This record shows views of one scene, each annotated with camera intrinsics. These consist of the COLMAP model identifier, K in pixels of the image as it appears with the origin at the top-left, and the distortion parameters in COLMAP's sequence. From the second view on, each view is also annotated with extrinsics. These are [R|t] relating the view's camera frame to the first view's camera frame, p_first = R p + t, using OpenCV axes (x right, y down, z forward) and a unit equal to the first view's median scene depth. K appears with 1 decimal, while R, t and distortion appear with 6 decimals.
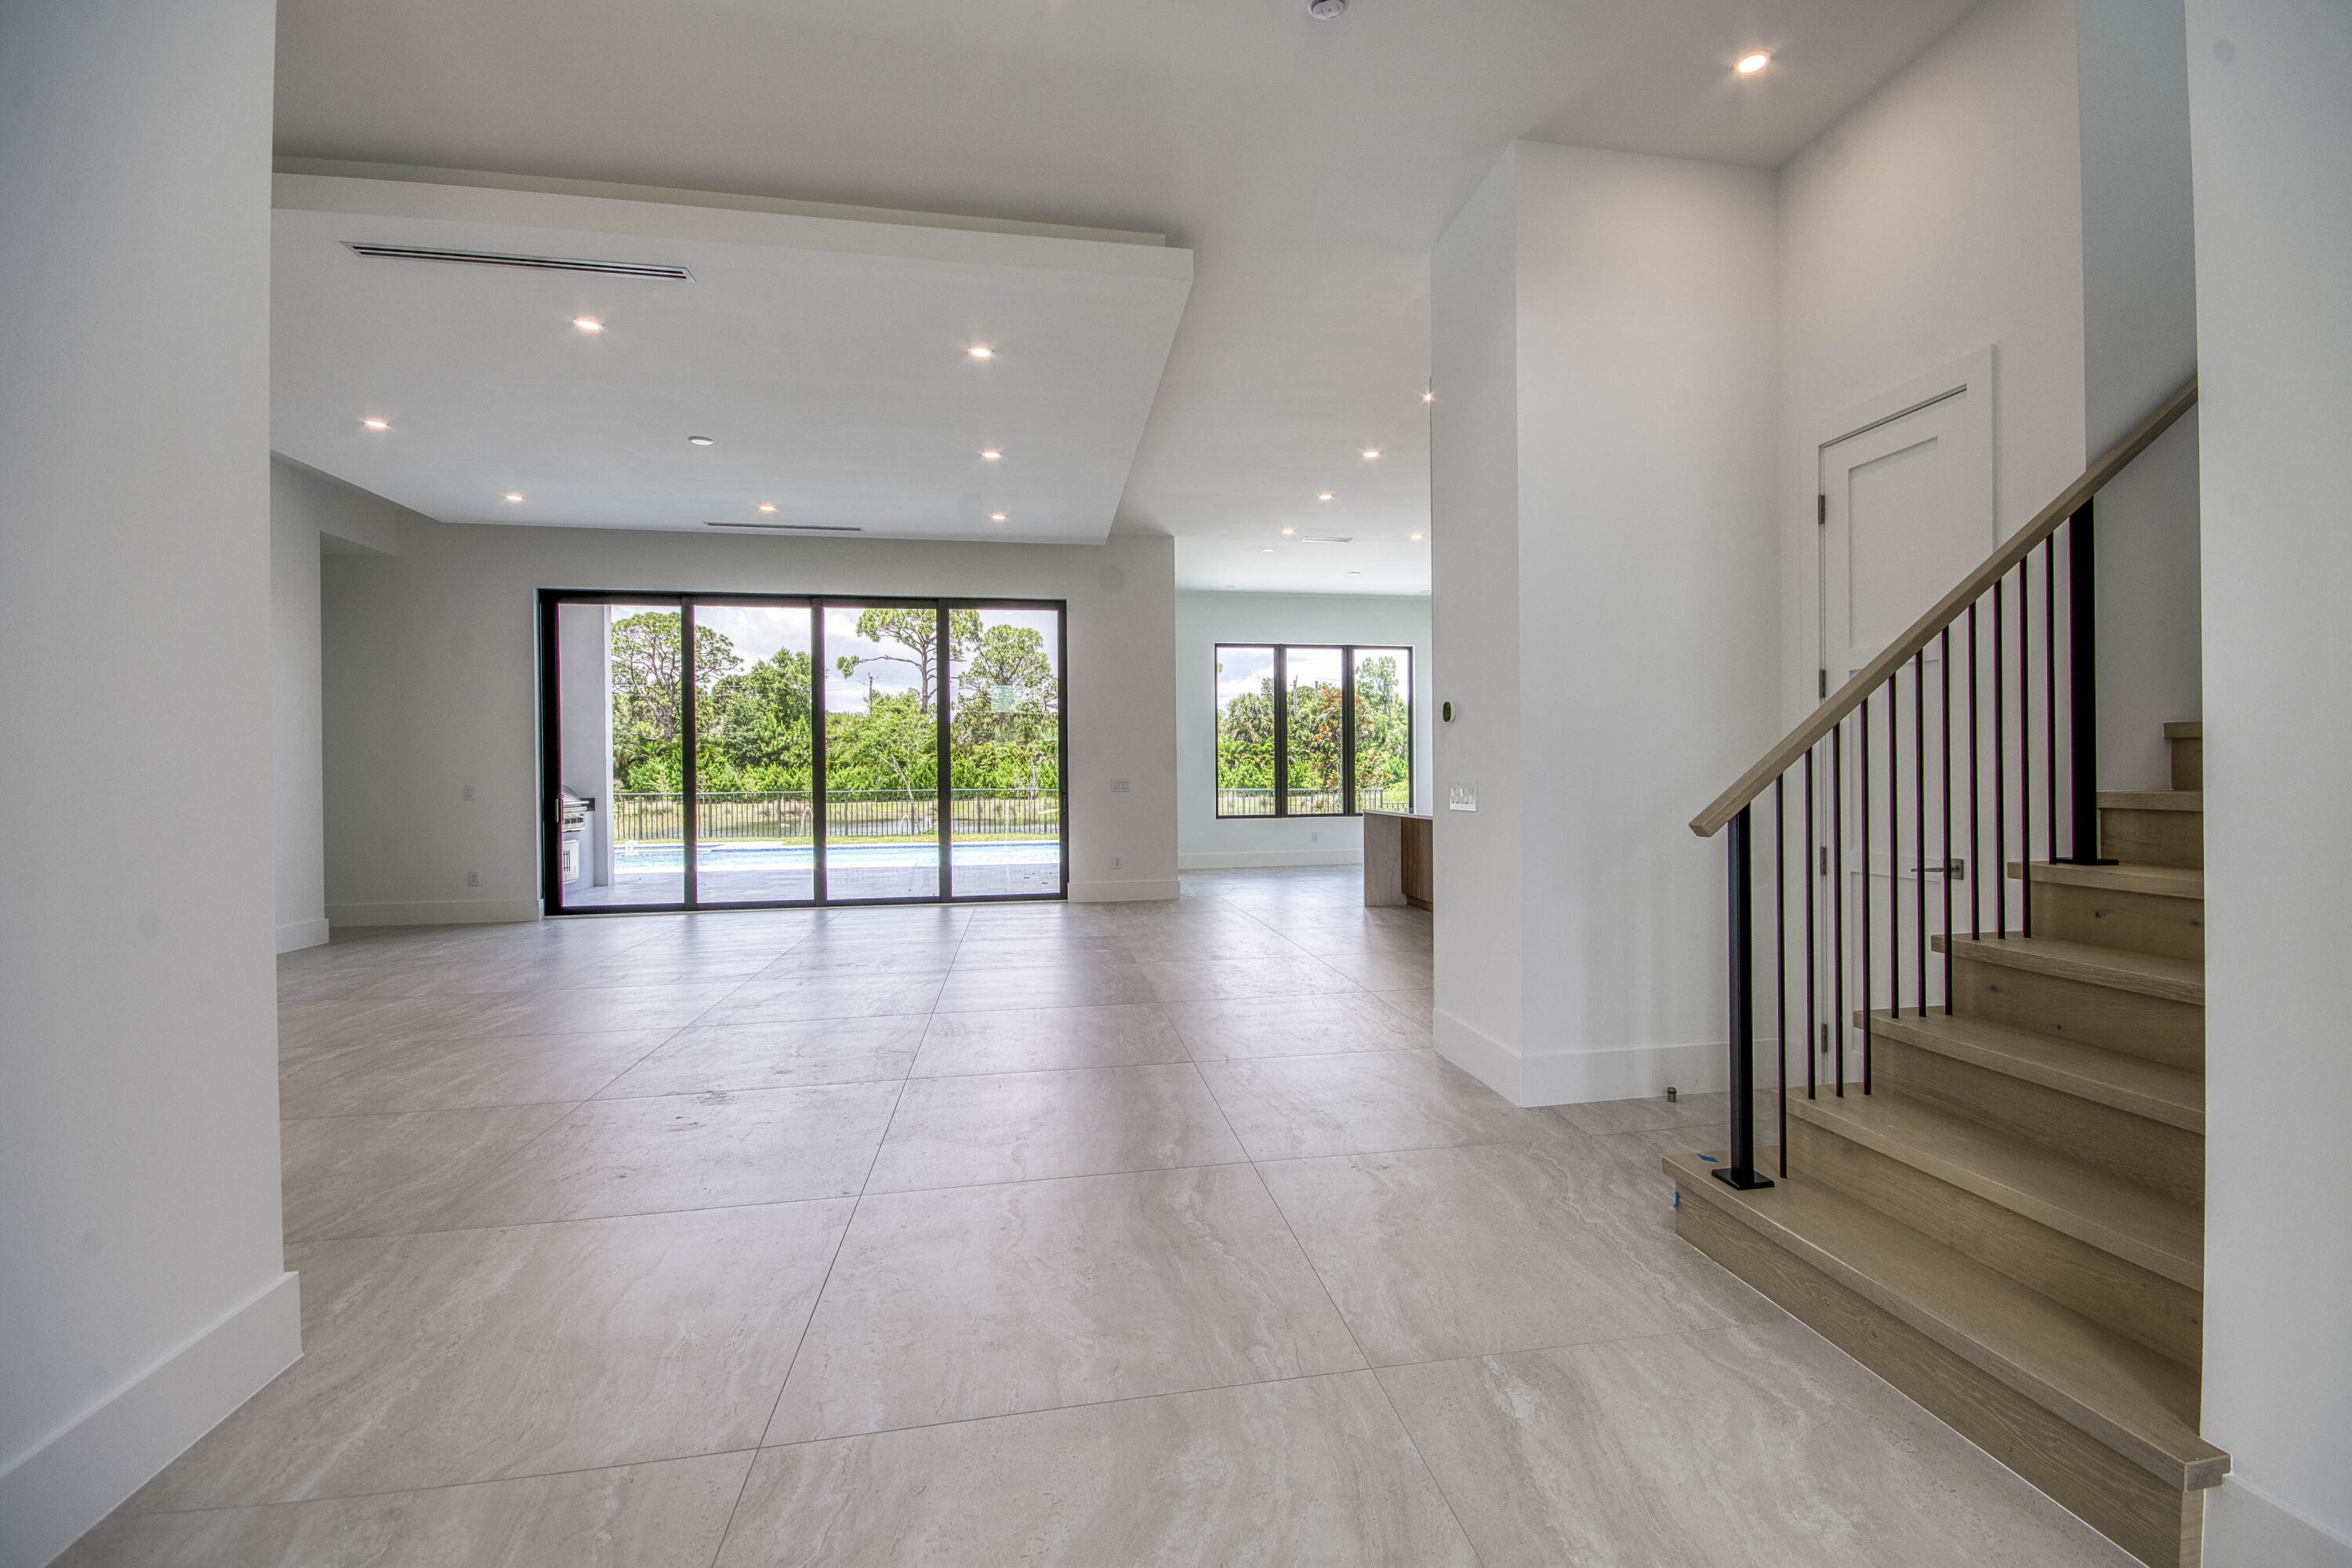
lens RADIAL K [[1034.4, 0, 1184.0], [0, 1034.4, 774.5], [0, 0, 1]] dist [-0.002745, -0.001716]
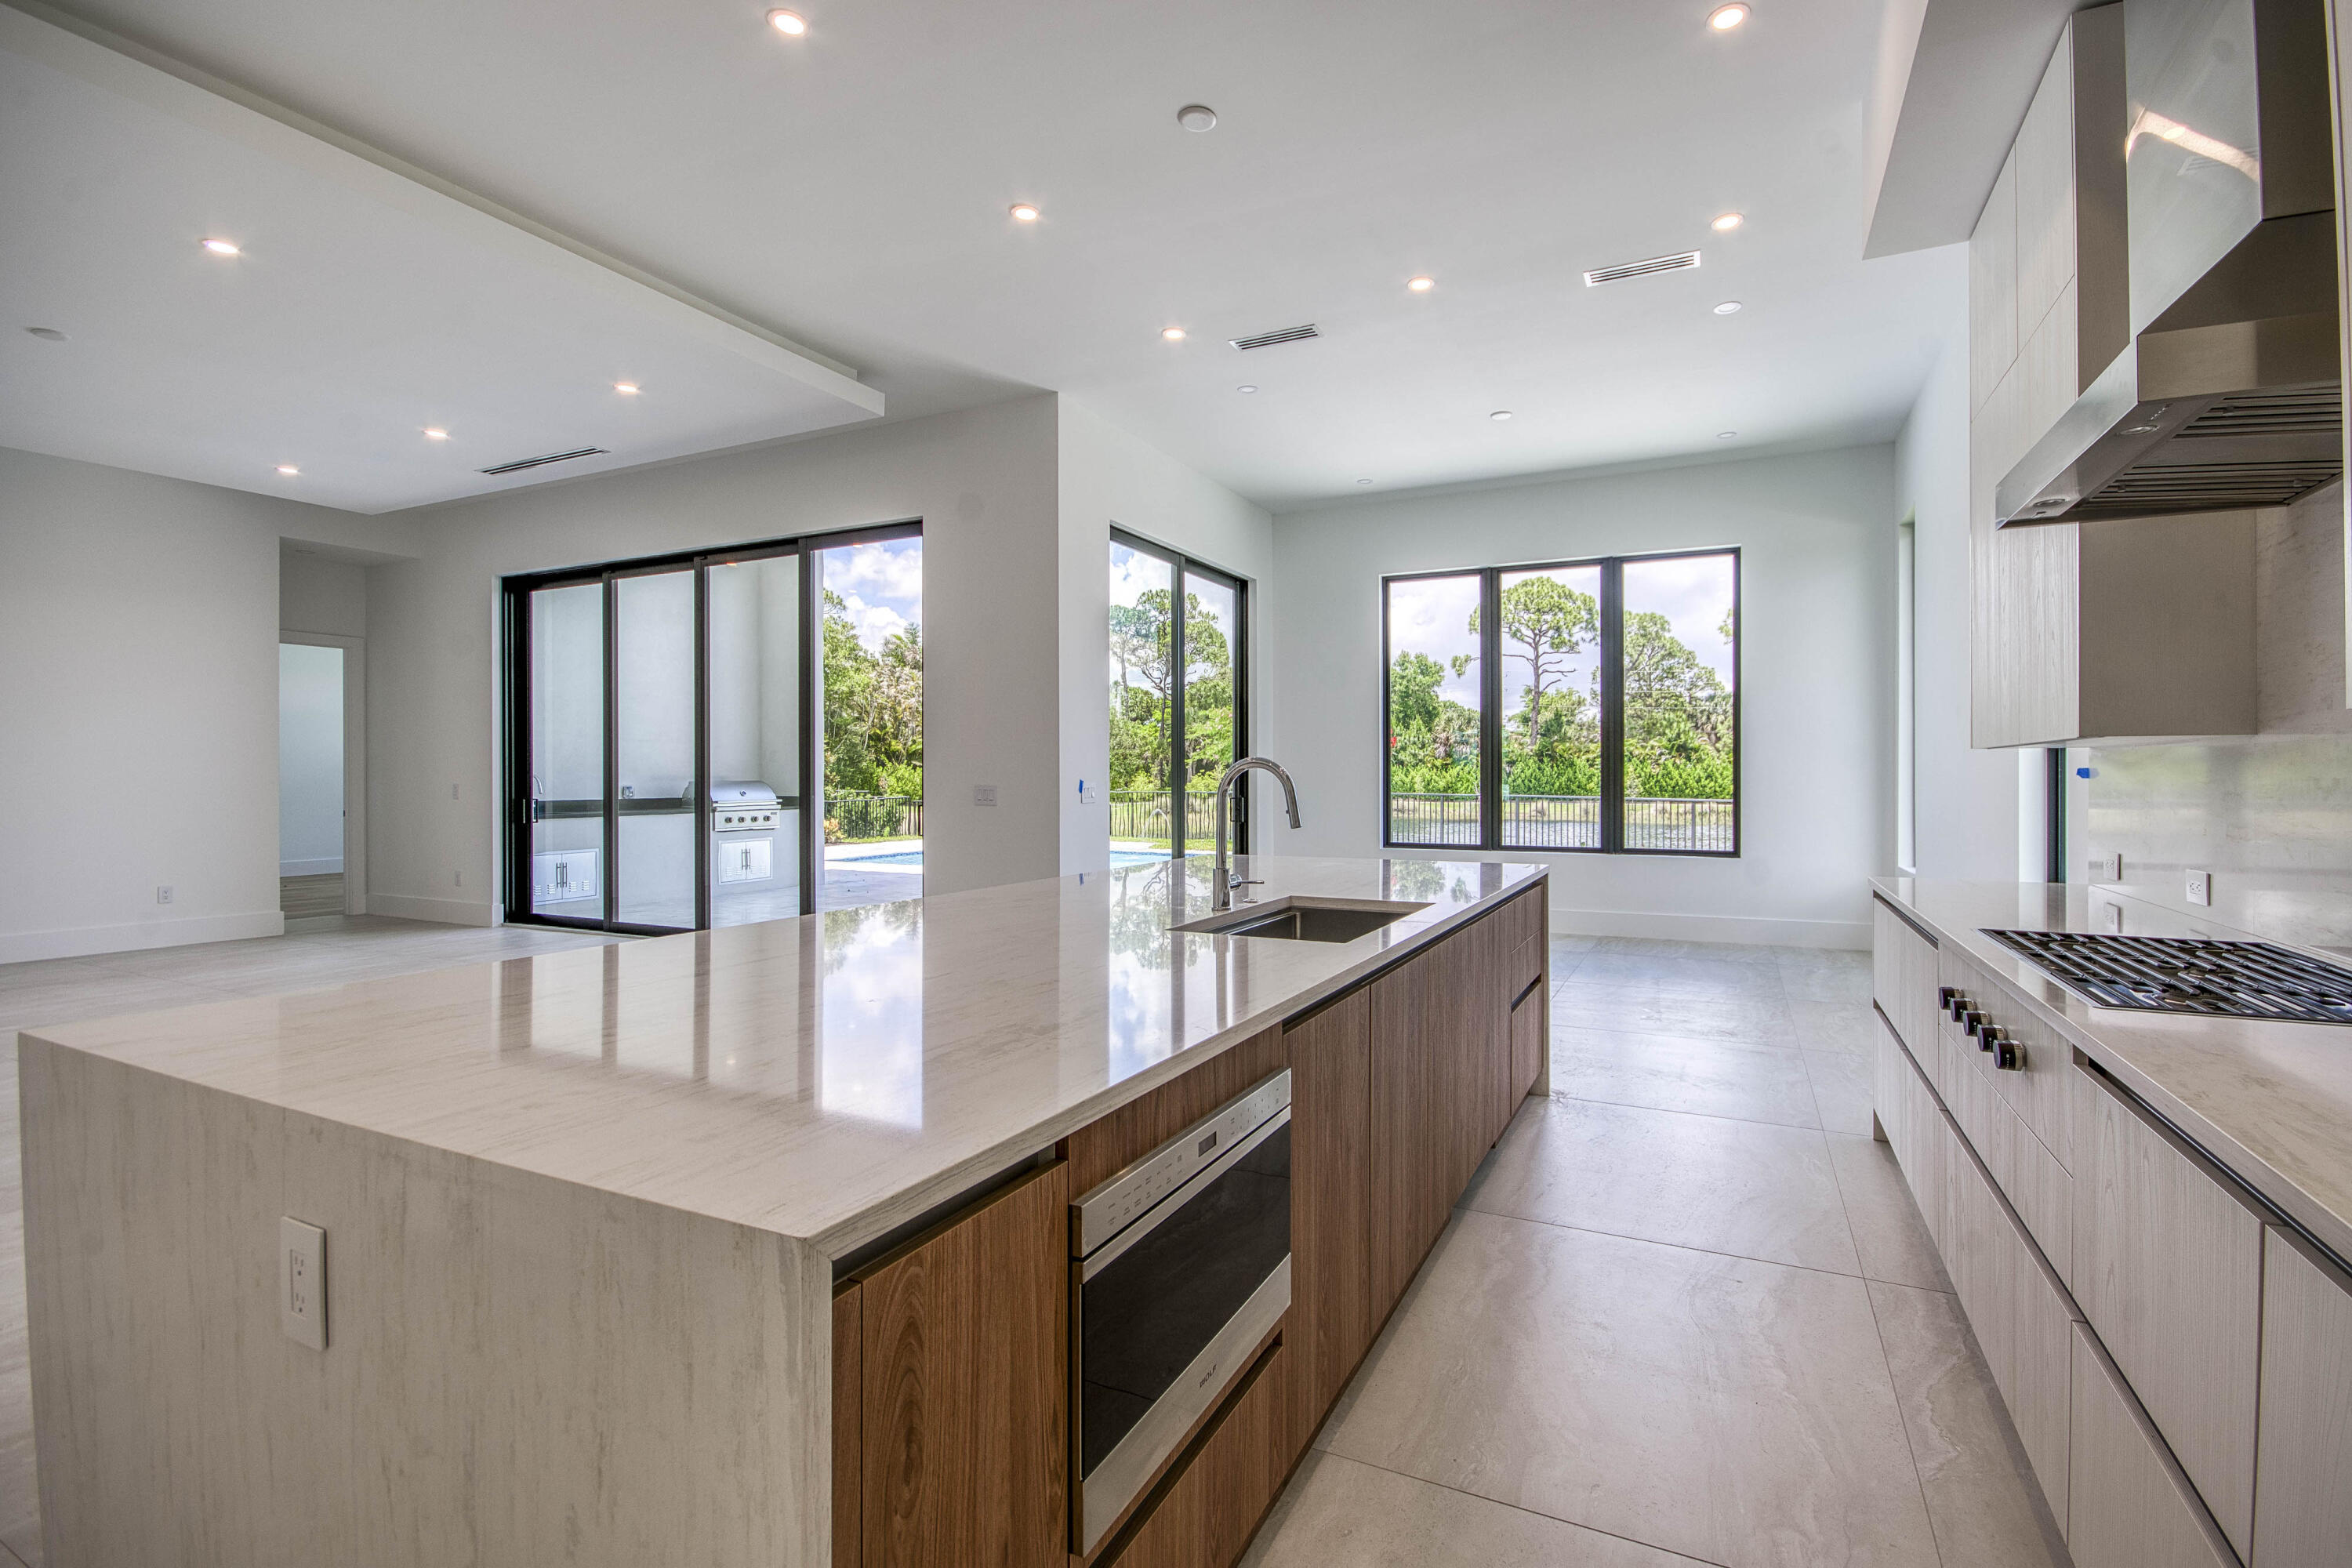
lens RADIAL K [[1034.4, 0, 1174.5], [0, 1034.4, 783.9], [0, 0, 1]] dist [-0.002745, -0.001716]
pose [[0.821504, 0.012184, -0.570072, 0.150837], [-0.006816, 0.999910, 0.011549, -0.001848], [0.570162, -0.005602, 0.821513, 0.202789]]
